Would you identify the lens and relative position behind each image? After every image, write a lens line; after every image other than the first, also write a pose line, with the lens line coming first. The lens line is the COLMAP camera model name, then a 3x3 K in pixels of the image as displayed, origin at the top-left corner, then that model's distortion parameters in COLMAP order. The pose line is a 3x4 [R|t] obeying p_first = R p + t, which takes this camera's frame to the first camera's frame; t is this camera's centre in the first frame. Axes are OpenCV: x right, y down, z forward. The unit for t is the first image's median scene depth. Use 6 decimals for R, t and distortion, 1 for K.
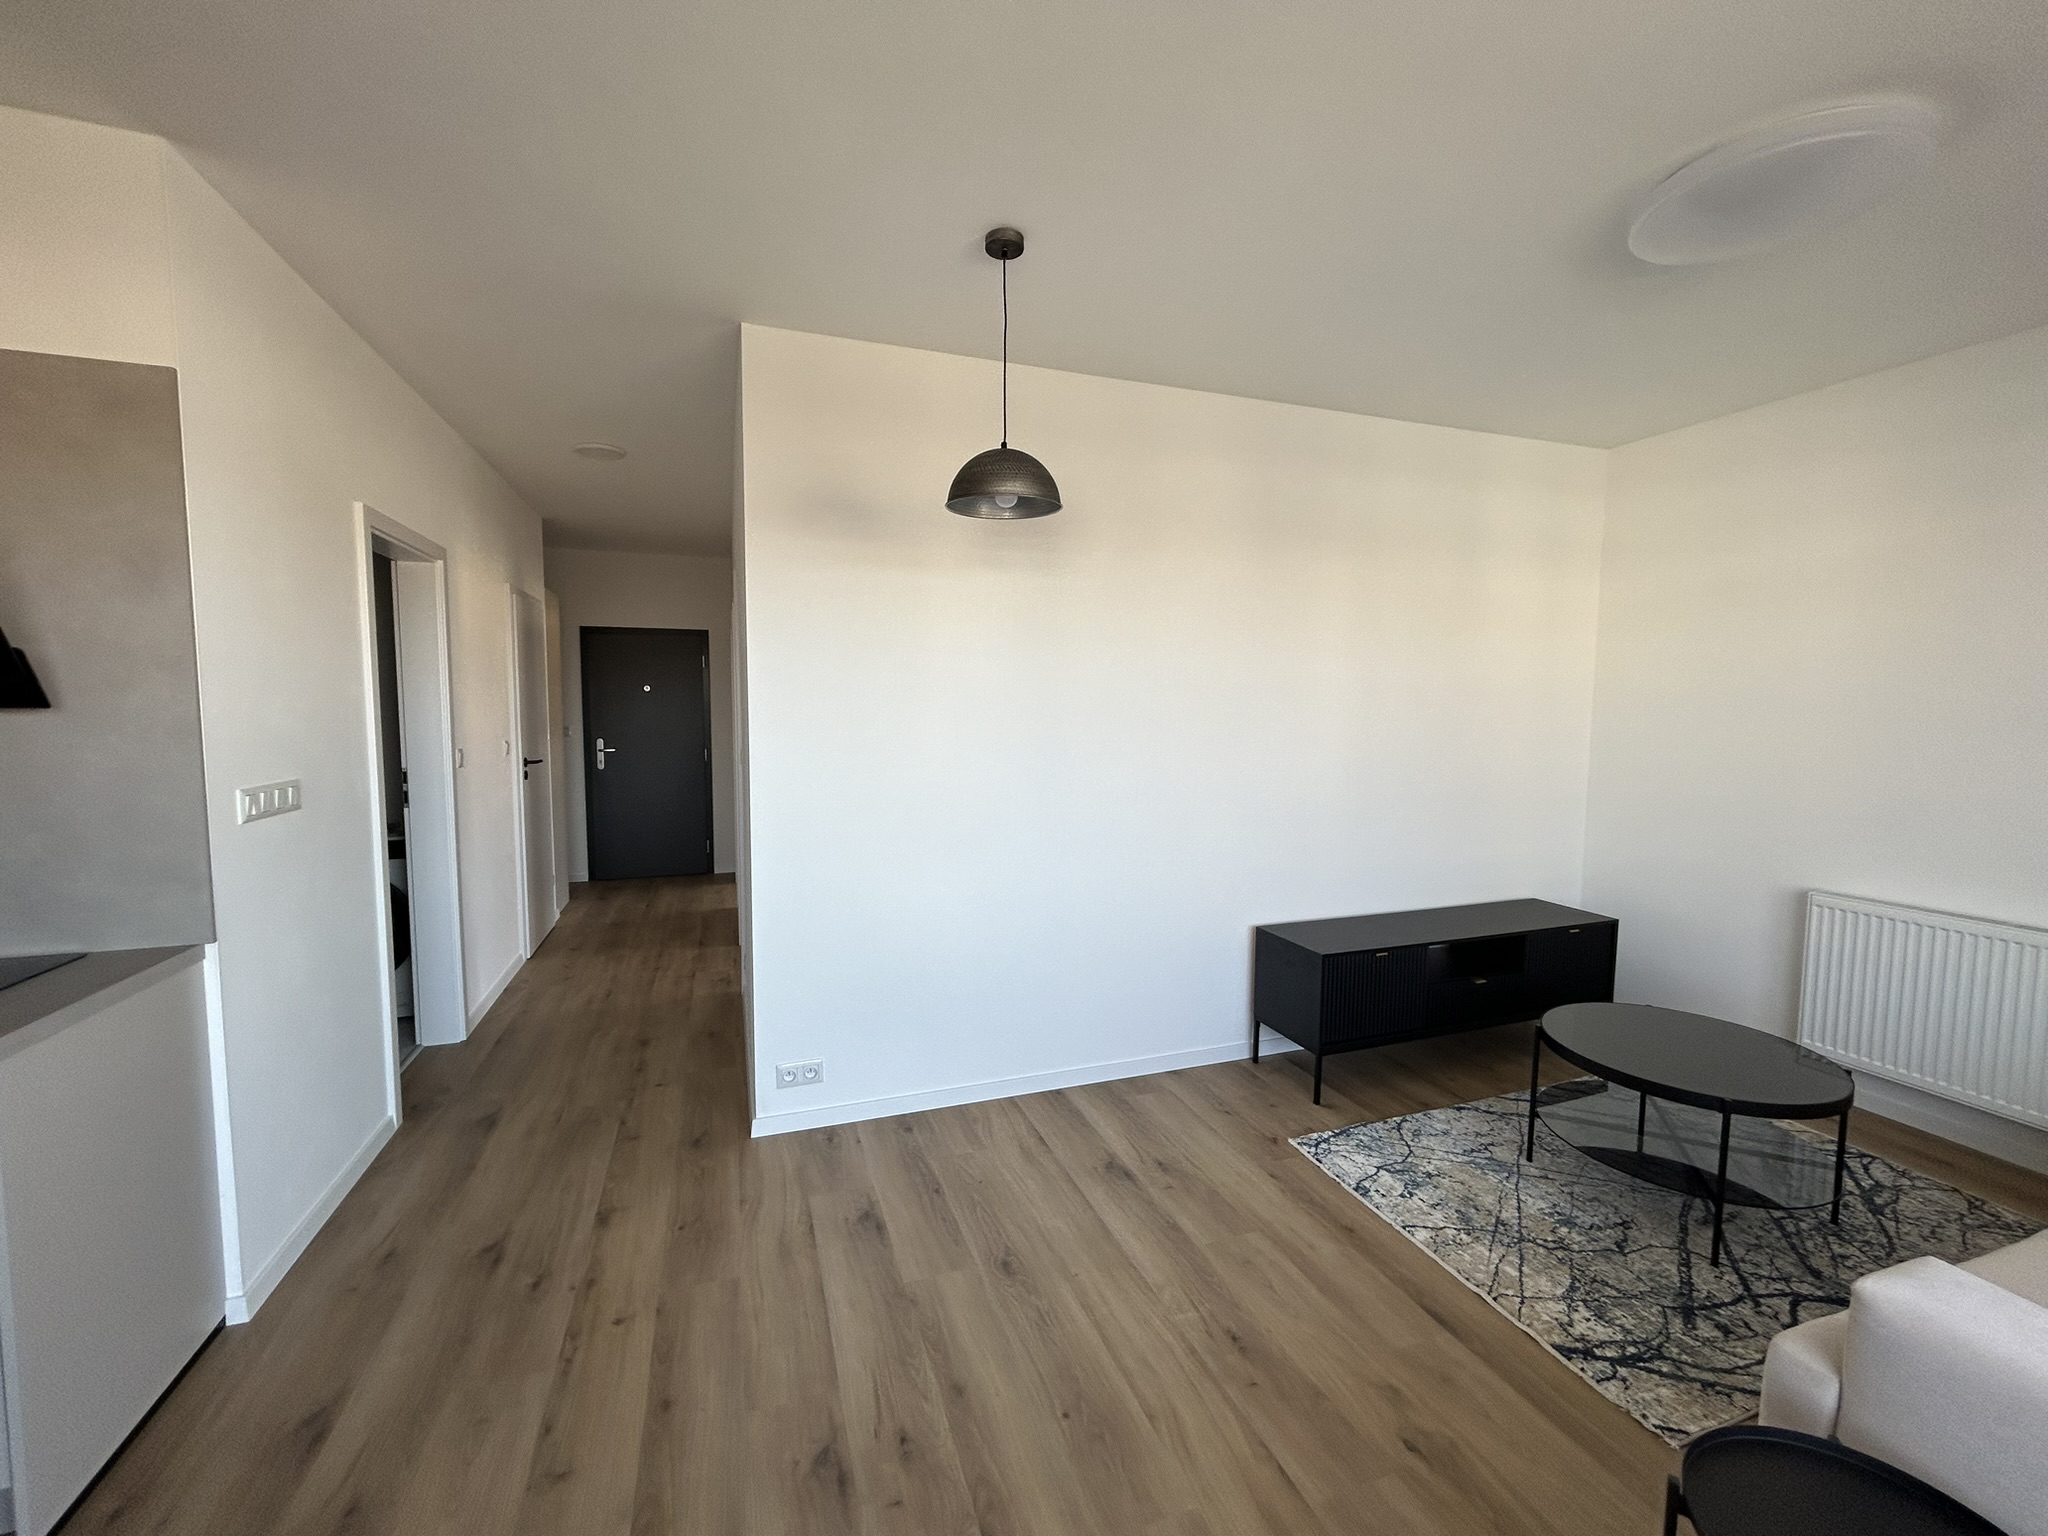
lens RADIAL K [[832.6, 0, 1017.2], [0, 832.6, 765.9], [0, 0, 1]] dist [0.007986, -0.000033]
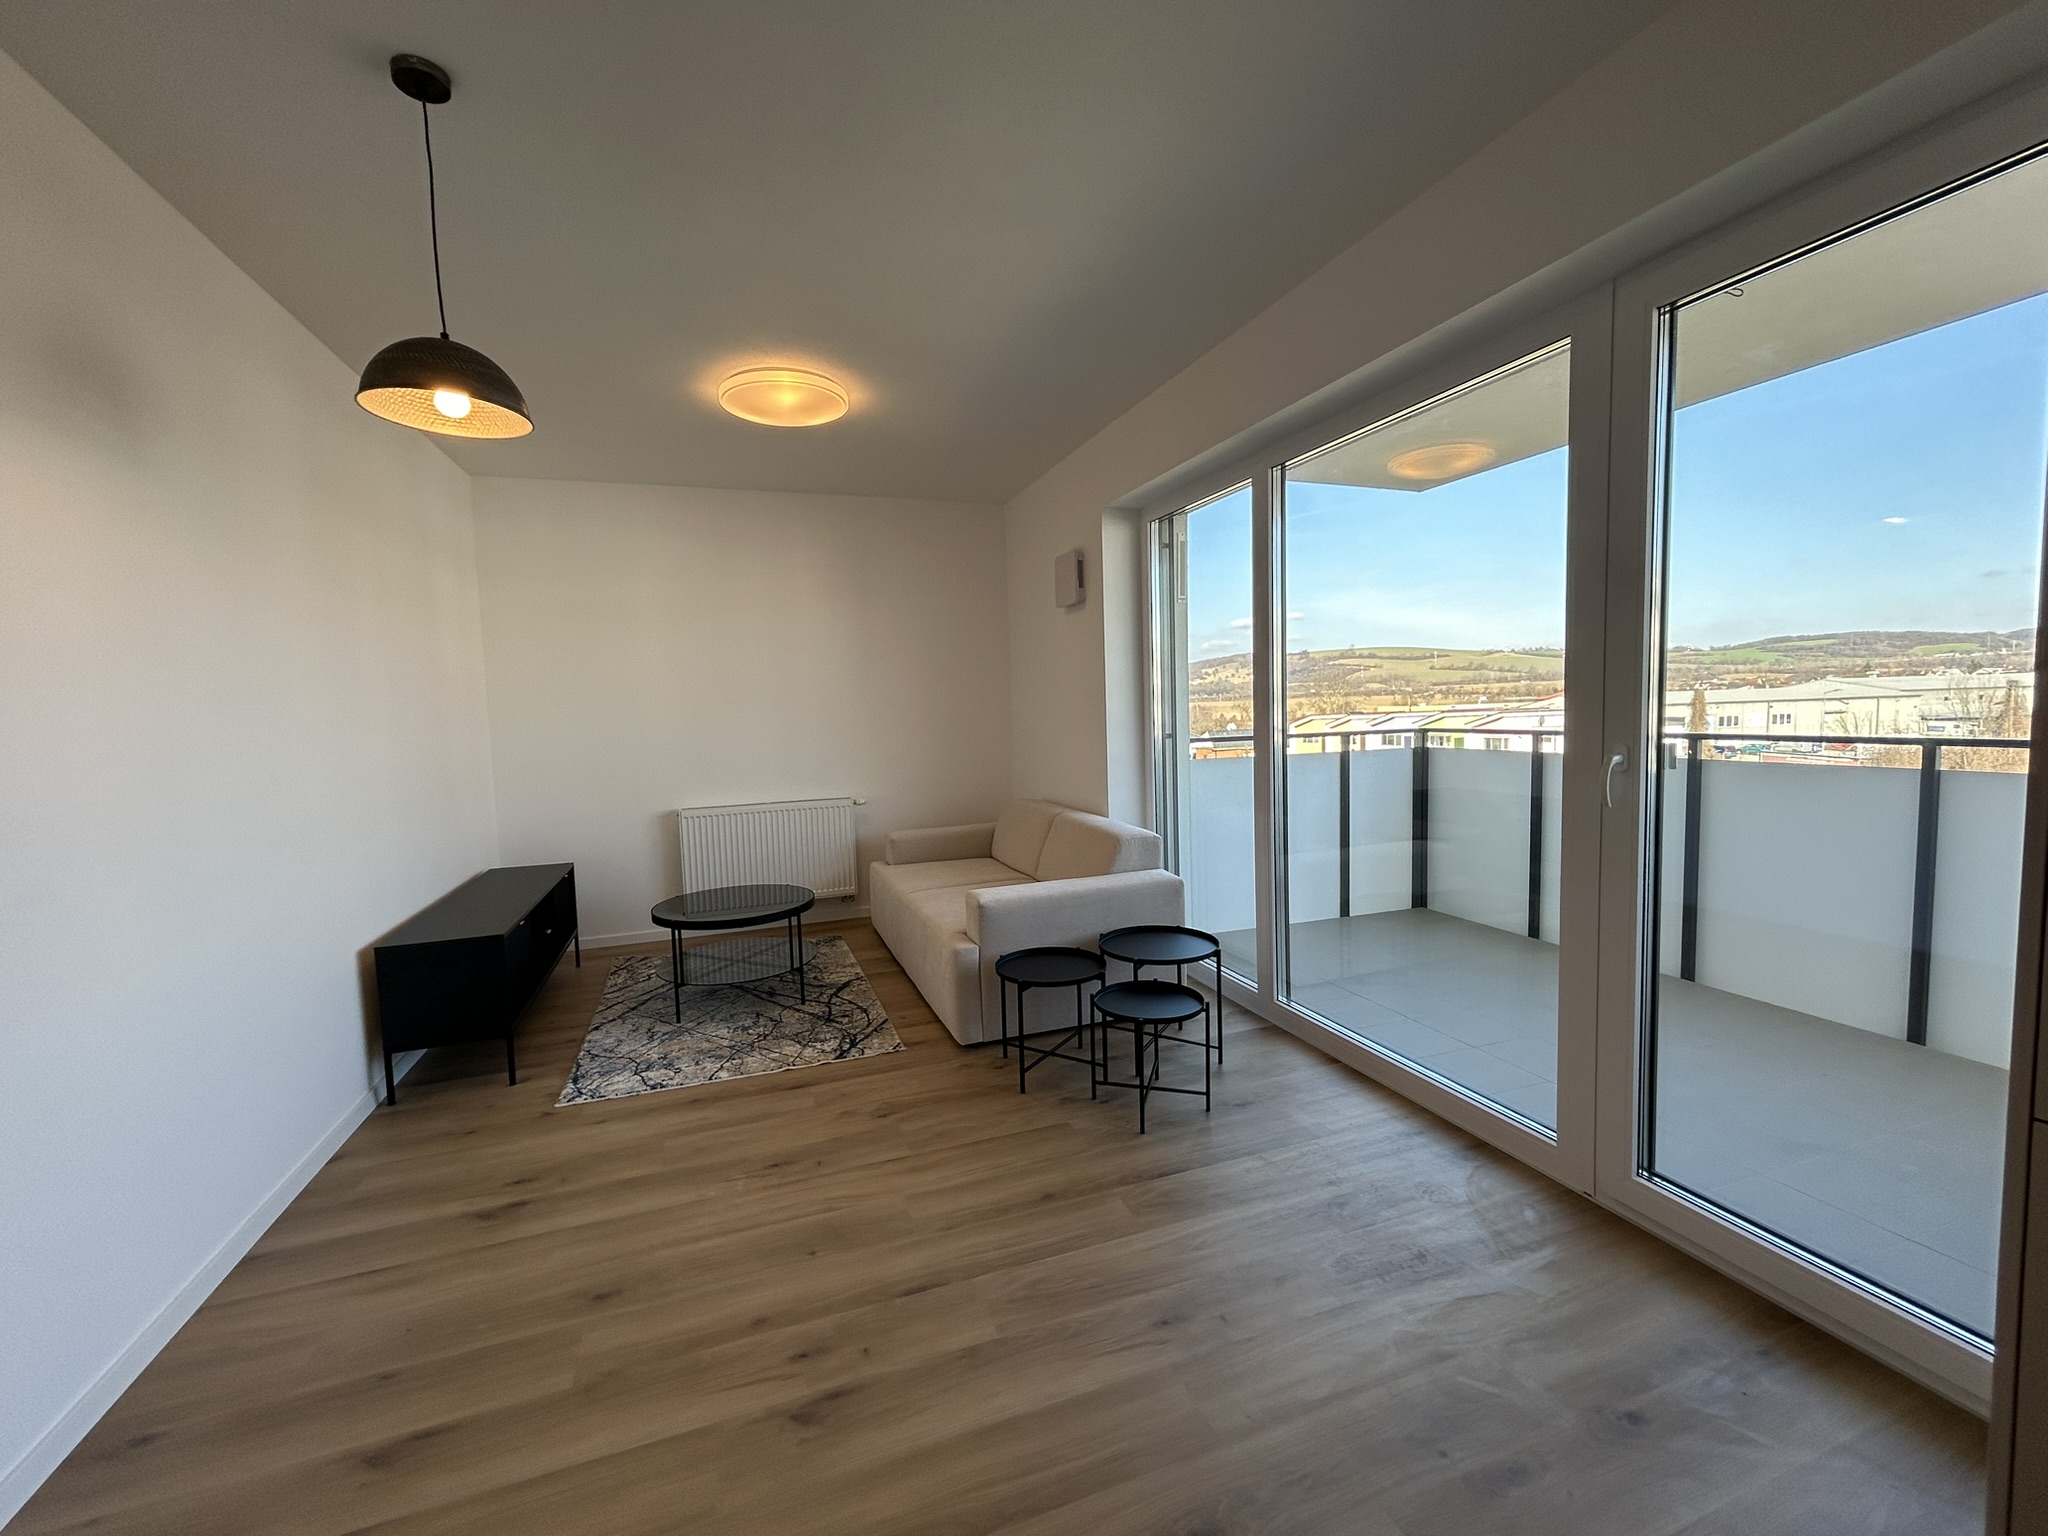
lens RADIAL K [[832.6, 0, 1030.6], [0, 832.6, 765.7], [0, 0, 1]] dist [0.007986, -0.000033]
pose [[-0.027036, -0.073551, 0.996925, -0.874105], [0.099261, 0.992163, 0.075892, 0.017760], [-0.994694, 0.101007, -0.019524, 0.513124]]
